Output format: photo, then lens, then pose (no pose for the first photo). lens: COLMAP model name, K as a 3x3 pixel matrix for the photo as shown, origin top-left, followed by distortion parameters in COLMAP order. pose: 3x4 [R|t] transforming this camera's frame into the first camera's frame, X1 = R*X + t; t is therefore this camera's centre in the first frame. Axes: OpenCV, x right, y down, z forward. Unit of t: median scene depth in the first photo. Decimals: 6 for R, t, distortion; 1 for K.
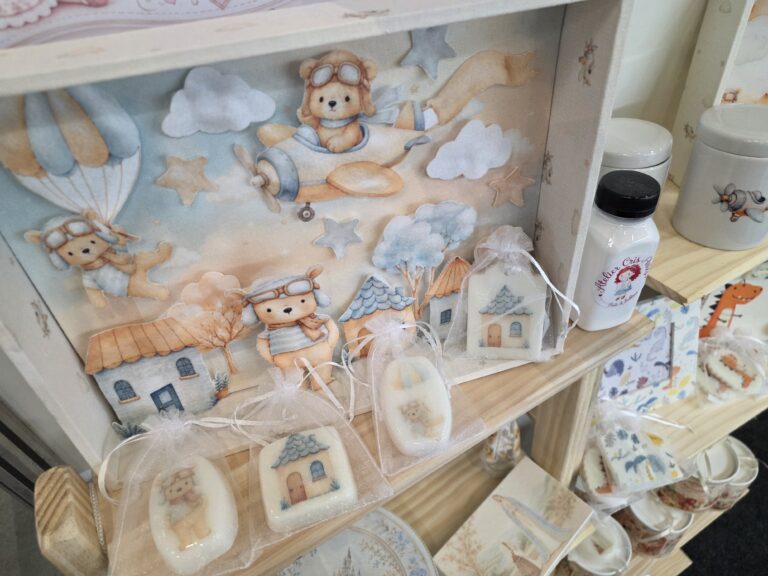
lens RADIAL K [[515.6, 0, 384.6], [0, 515.6, 286.7], [0, 0, 1]] dist [-0.007441, -0.008917]
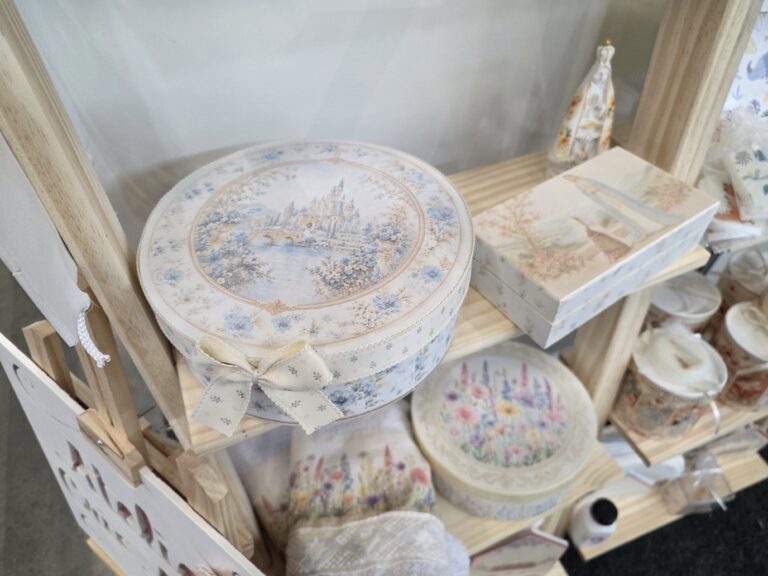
lens RADIAL K [[515.6, 0, 384.7], [0, 515.6, 288.4], [0, 0, 1]] dist [-0.007441, -0.008917]
pose [[0.986499, 0.134268, -0.093766, 0.065303], [-0.128151, 0.989387, 0.068496, 0.575050], [0.101968, -0.055555, 0.993235, 0.314845]]
